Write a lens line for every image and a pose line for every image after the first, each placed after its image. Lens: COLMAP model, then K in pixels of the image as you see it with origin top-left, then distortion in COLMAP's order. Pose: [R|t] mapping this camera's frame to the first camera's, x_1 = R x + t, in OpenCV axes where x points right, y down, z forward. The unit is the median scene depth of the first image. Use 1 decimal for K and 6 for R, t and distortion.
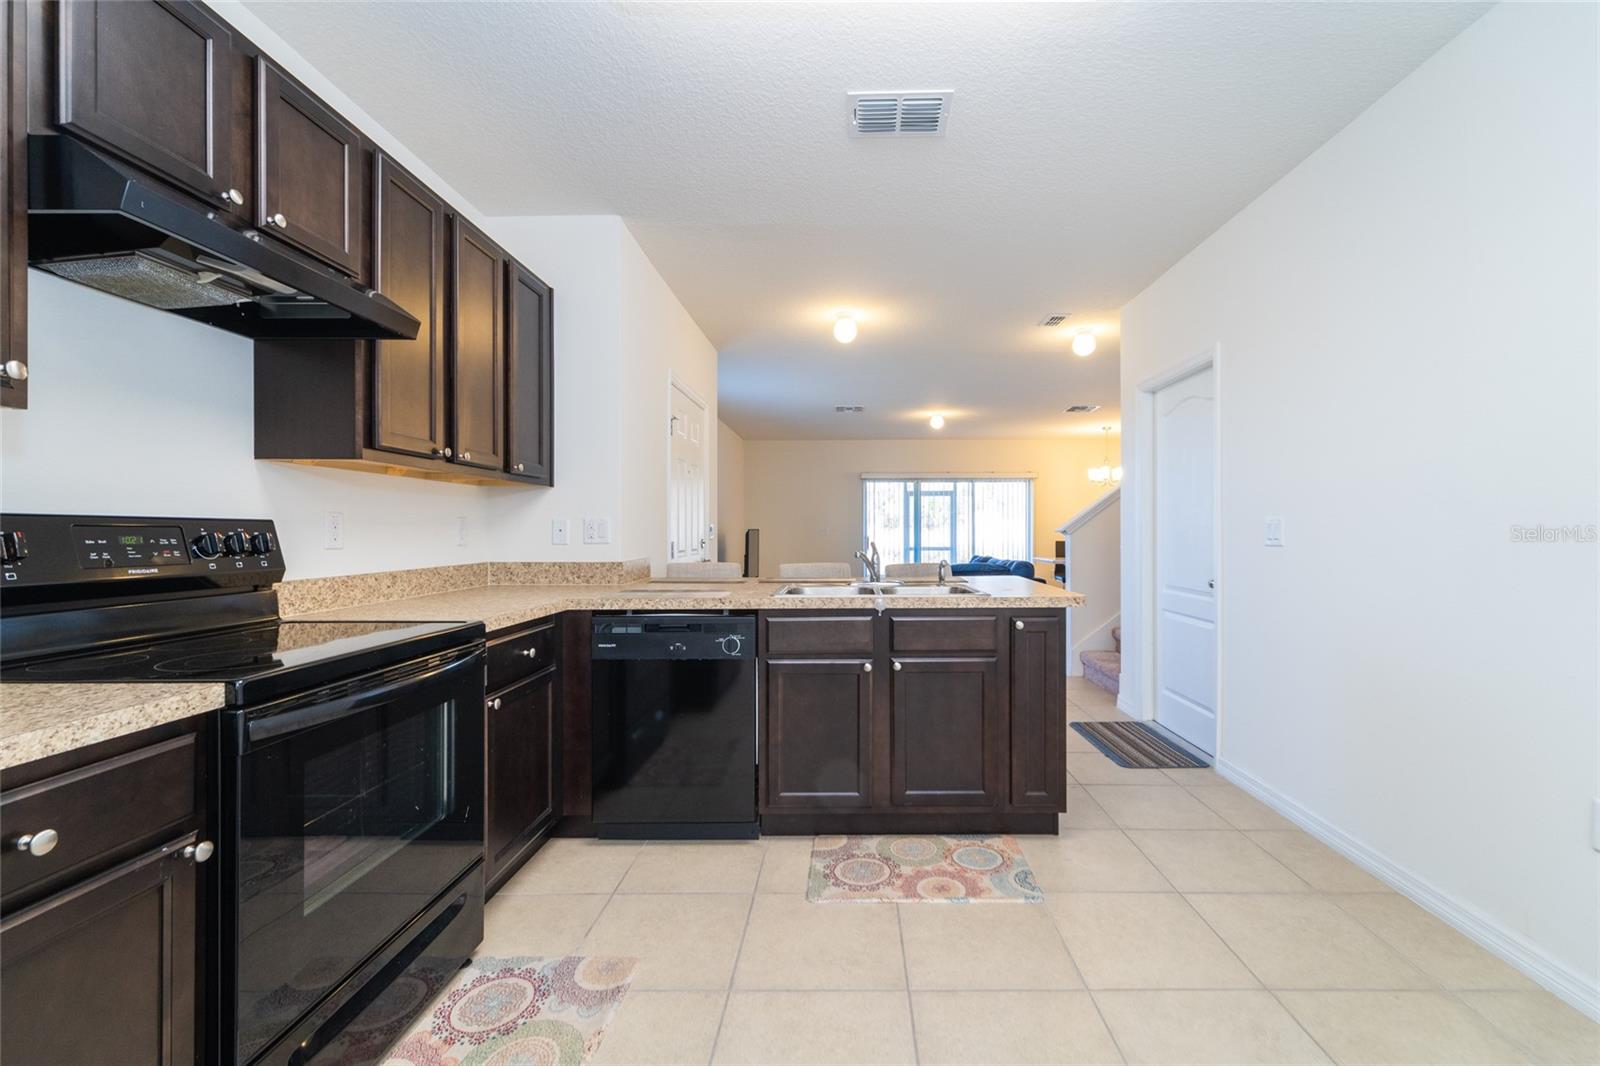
lens RADIAL K [[653.8, 0, 805.2], [0, 653.8, 531.7], [0, 0, 1]] dist [0.013255, -0.000100]
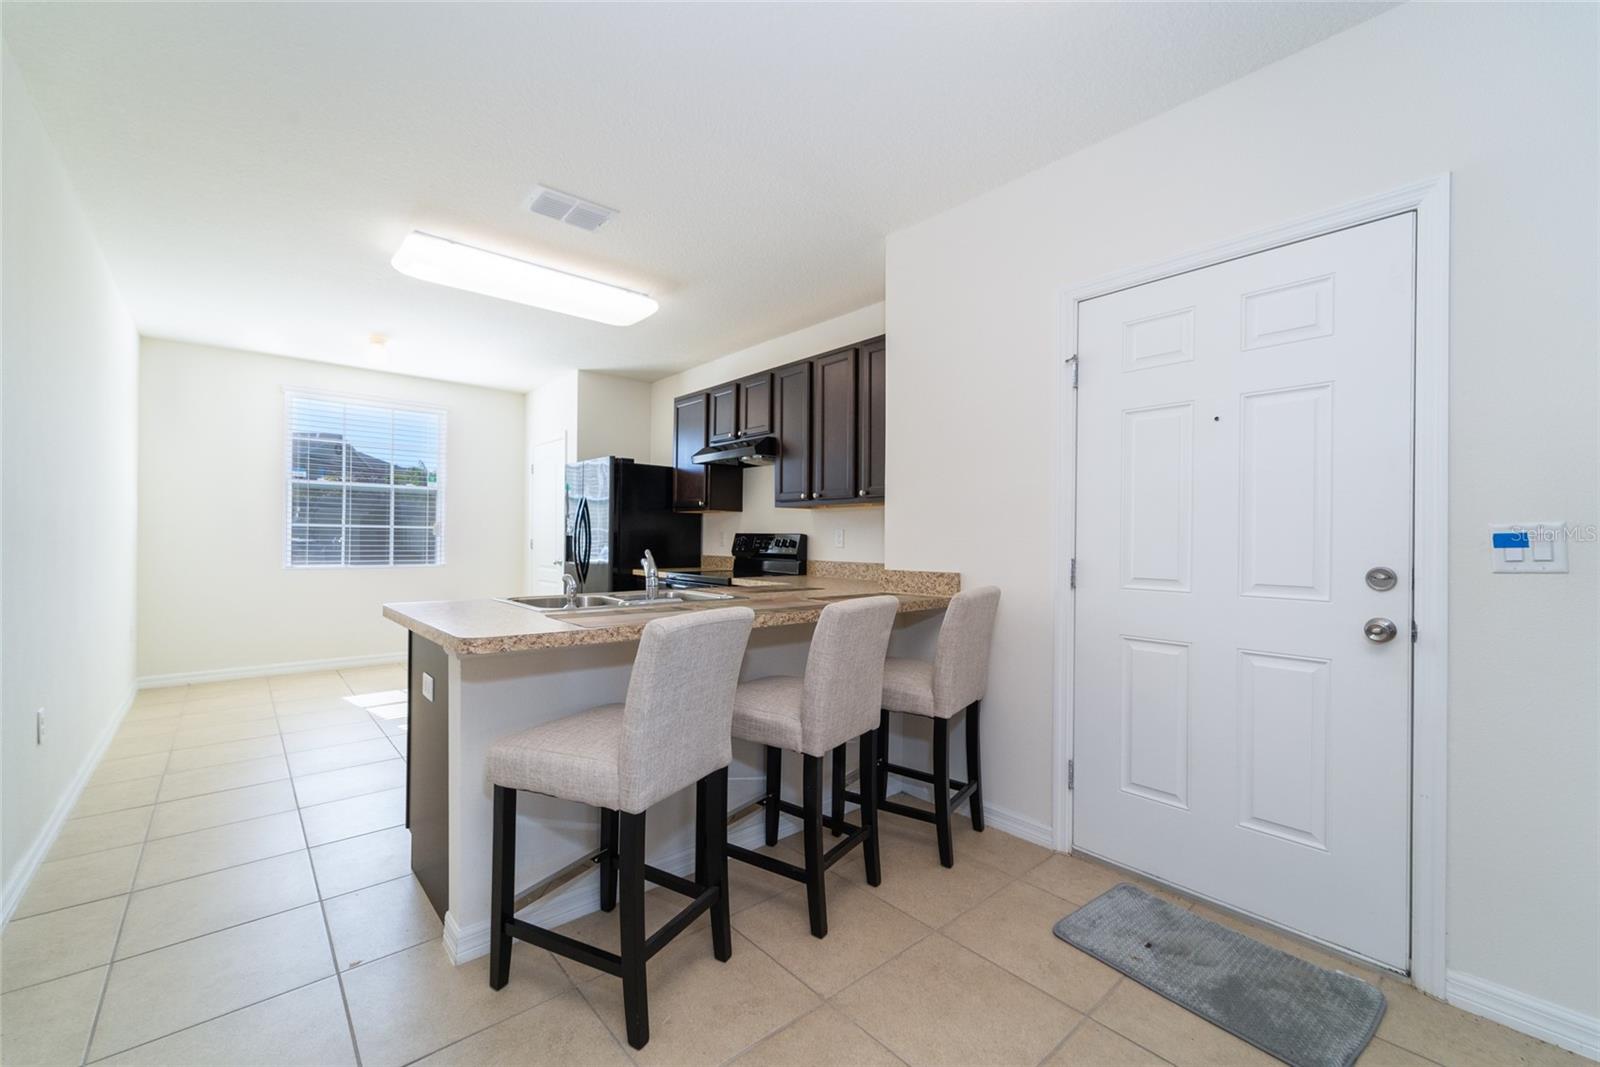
lens RADIAL K [[653.8, 0, 799.9], [0, 653.8, 533.5], [0, 0, 1]] dist [0.013255, -0.000100]
pose [[-0.744263, -0.026312, -0.667368, 0.666124], [-0.020487, 0.999653, -0.016565, 0.016849], [0.667572, 0.001343, -0.744544, 2.273045]]
